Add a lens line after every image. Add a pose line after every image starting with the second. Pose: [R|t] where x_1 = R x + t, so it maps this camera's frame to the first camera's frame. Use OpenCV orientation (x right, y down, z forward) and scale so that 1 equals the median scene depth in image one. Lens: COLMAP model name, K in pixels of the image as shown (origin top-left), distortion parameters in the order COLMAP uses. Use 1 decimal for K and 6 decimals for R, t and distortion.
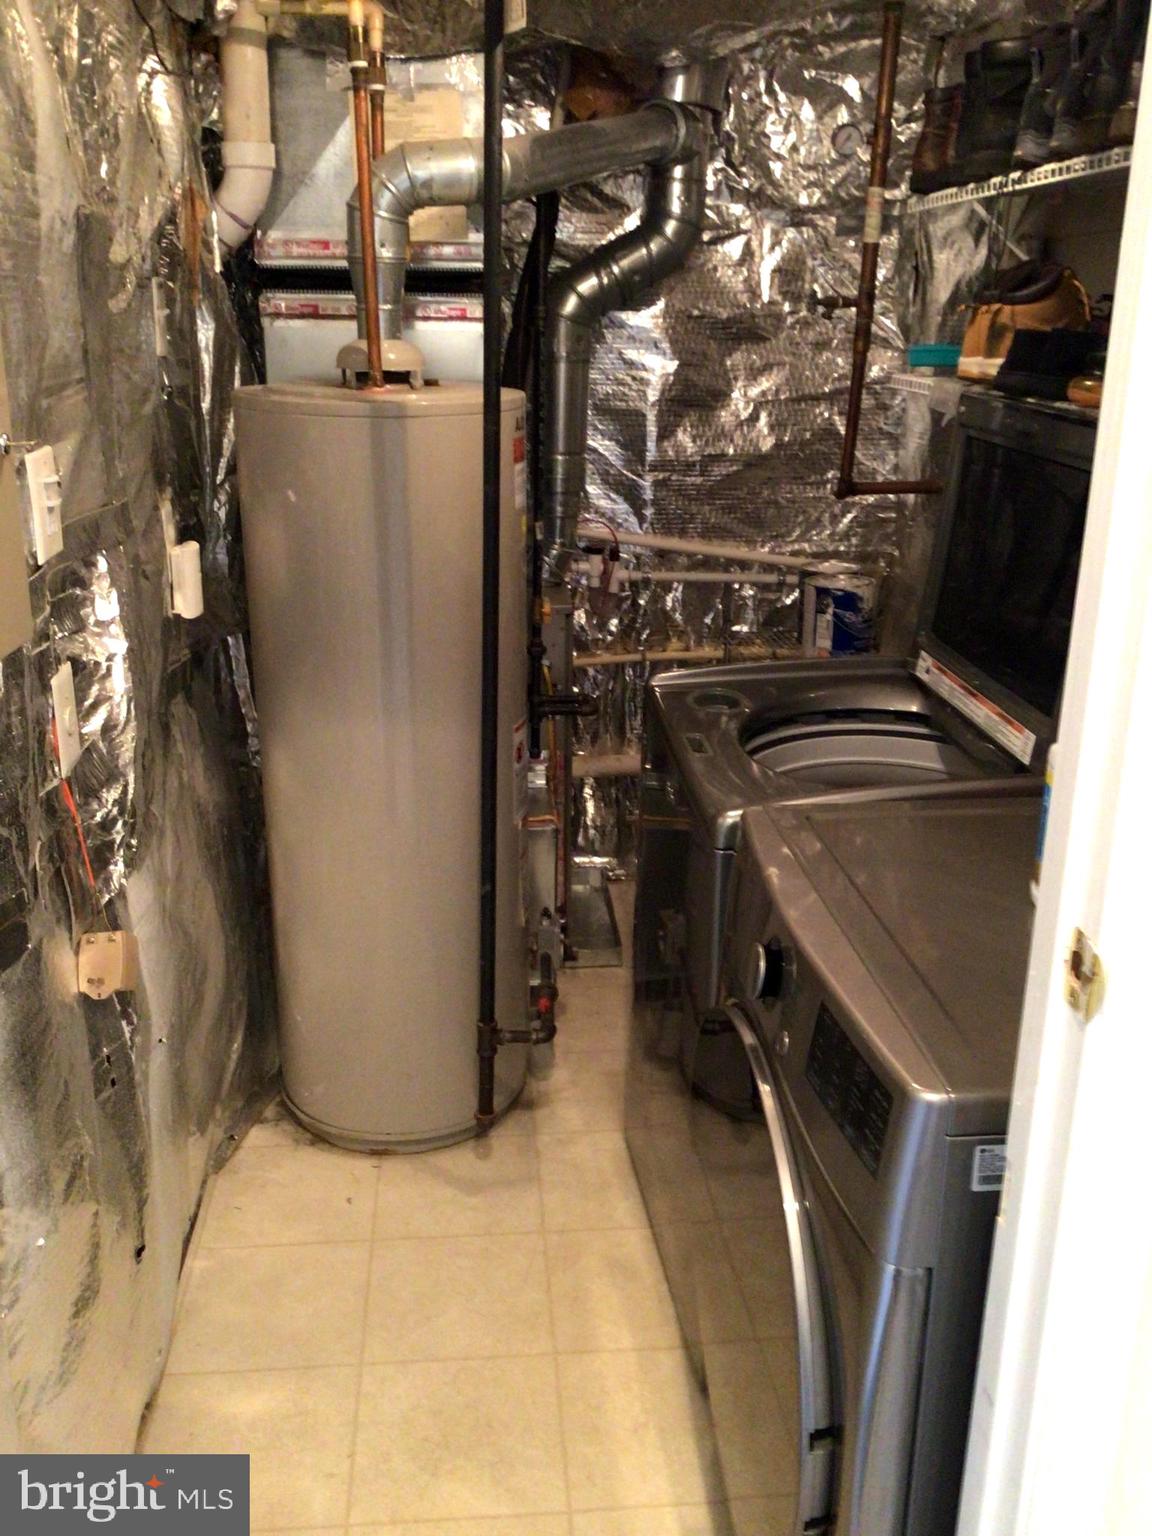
lens RADIAL K [[1360.5, 0, 576.0], [0, 1360.5, 768.0], [0, 0, 1]] dist [0.128549, -0.253408]
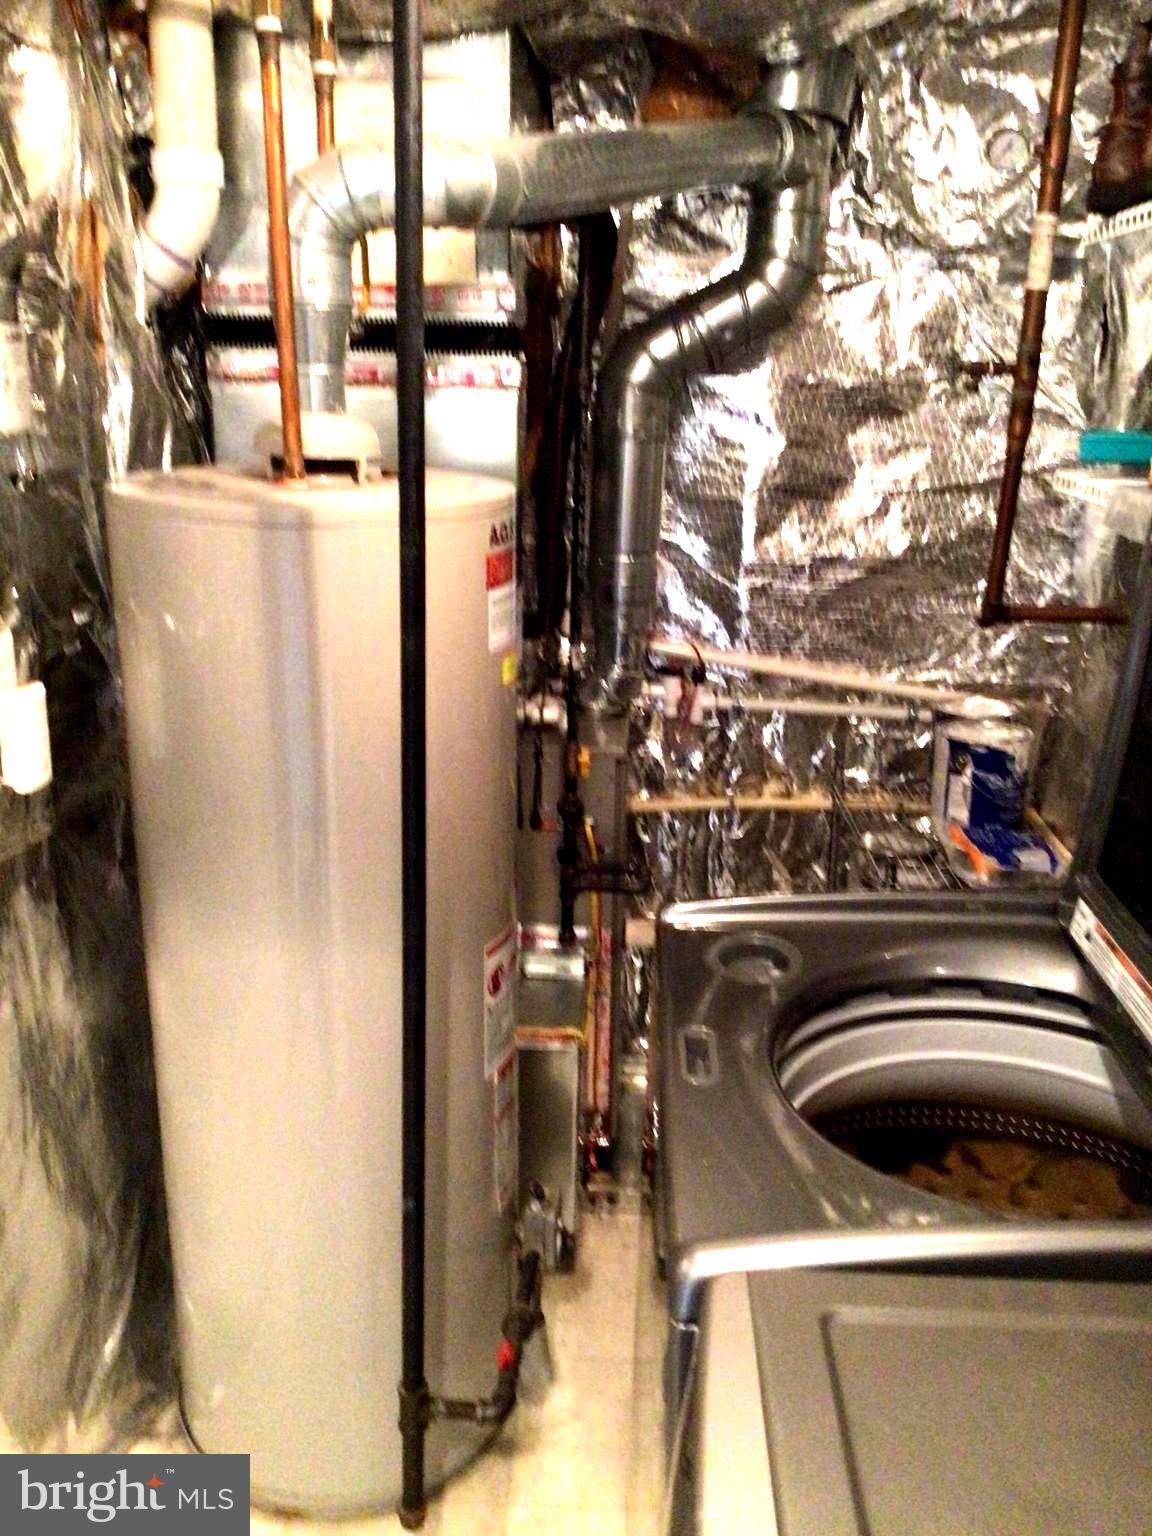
lens RADIAL K [[1370.9, 0, 576.0], [0, 1370.9, 768.0], [0, 0, 1]] dist [0.101330, -0.171789]
pose [[0.991312, 0.046676, -0.122971, 0.062654], [-0.051700, 0.997940, -0.037985, -0.073717], [0.120944, 0.044012, 0.991683, 0.213901]]
